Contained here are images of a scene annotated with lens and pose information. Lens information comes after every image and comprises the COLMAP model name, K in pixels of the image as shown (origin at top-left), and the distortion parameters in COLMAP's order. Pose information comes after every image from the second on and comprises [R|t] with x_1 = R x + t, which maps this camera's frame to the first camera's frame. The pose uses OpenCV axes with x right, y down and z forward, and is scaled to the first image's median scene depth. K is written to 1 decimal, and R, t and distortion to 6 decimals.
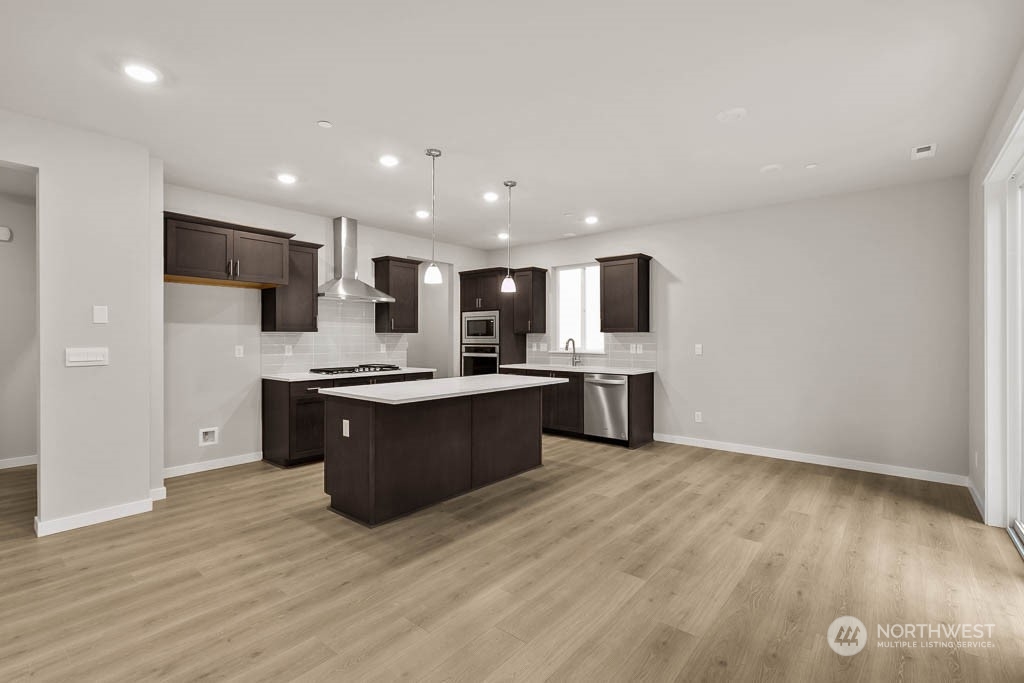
lens RADIAL K [[464.8, 0, 510.2], [0, 464.8, 341.2], [0, 0, 1]] dist [0.009499, -0.002274]
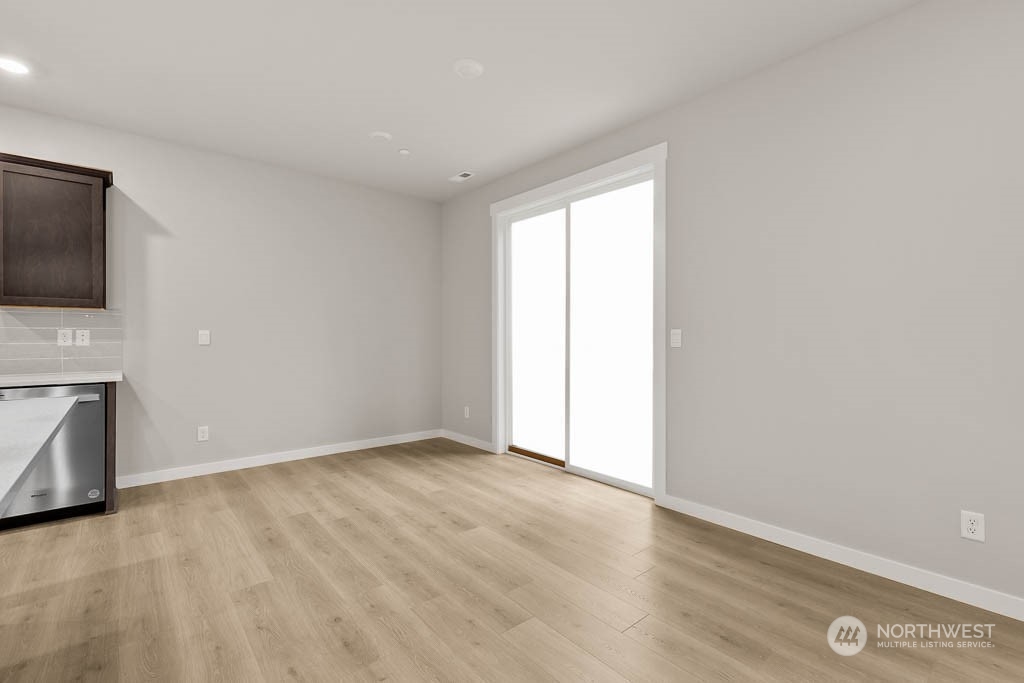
lens RADIAL K [[464.8, 0, 521.1], [0, 464.8, 341.2], [0, 0, 1]] dist [0.009499, -0.002274]
pose [[0.163163, -0.009995, 0.986549, -0.206798], [0.007055, 0.999935, 0.008964, 0.019660], [-0.986574, 0.005498, 0.163222, 0.388601]]
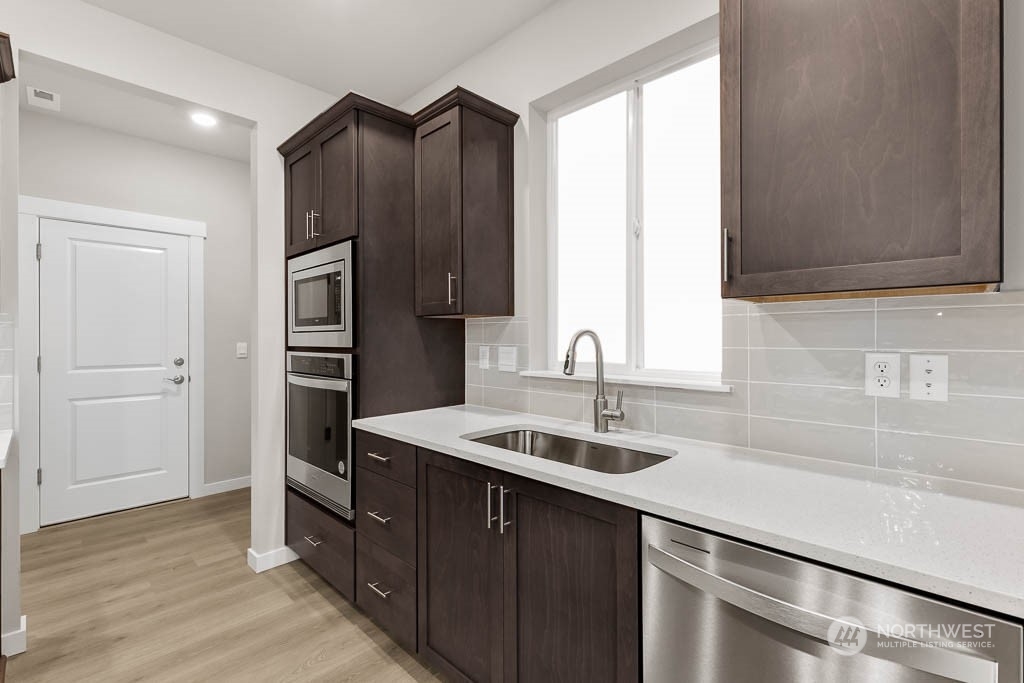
lens RADIAL K [[464.8, 0, 523.1], [0, 464.8, 338.9], [0, 0, 1]] dist [0.009499, -0.002274]
pose [[0.997829, -0.001406, -0.065841, 0.125084], [0.001151, 0.999992, -0.003905, 0.000429], [0.065846, 0.003821, 0.997822, 0.819243]]
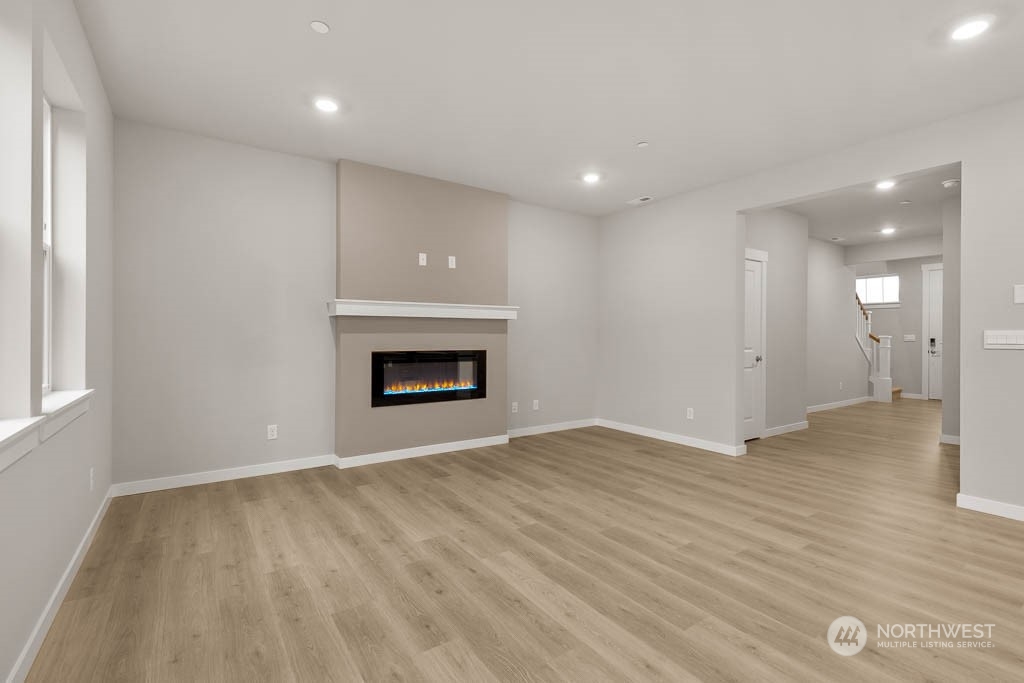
lens RADIAL K [[464.8, 0, 520.9], [0, 464.8, 338.1], [0, 0, 1]] dist [0.009499, -0.002274]
pose [[-0.256462, 0.002560, -0.966551, 0.149103], [-0.014196, 0.999879, 0.006415, 0.022375], [0.966450, 0.015366, -0.256394, 0.171629]]
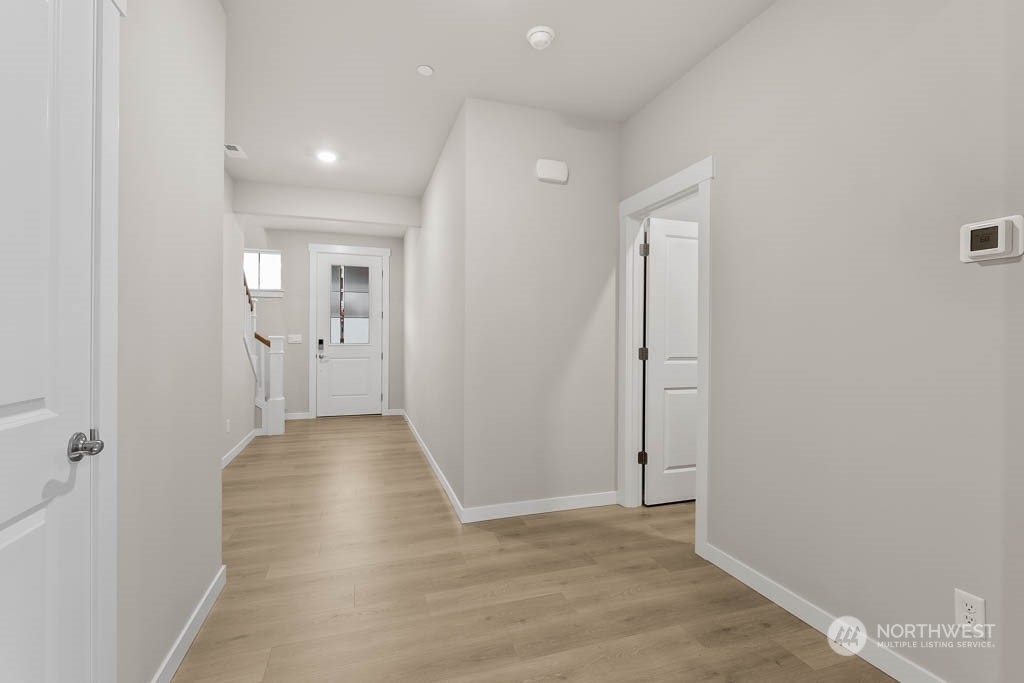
lens RADIAL K [[464.8, 0, 516.5], [0, 464.8, 334.6], [0, 0, 1]] dist [0.009499, -0.002274]
pose [[0.854838, -0.002954, -0.518887, -0.629090], [-0.007101, 0.999824, -0.017391, 0.019265], [0.518847, 0.018551, 0.854666, 0.321248]]
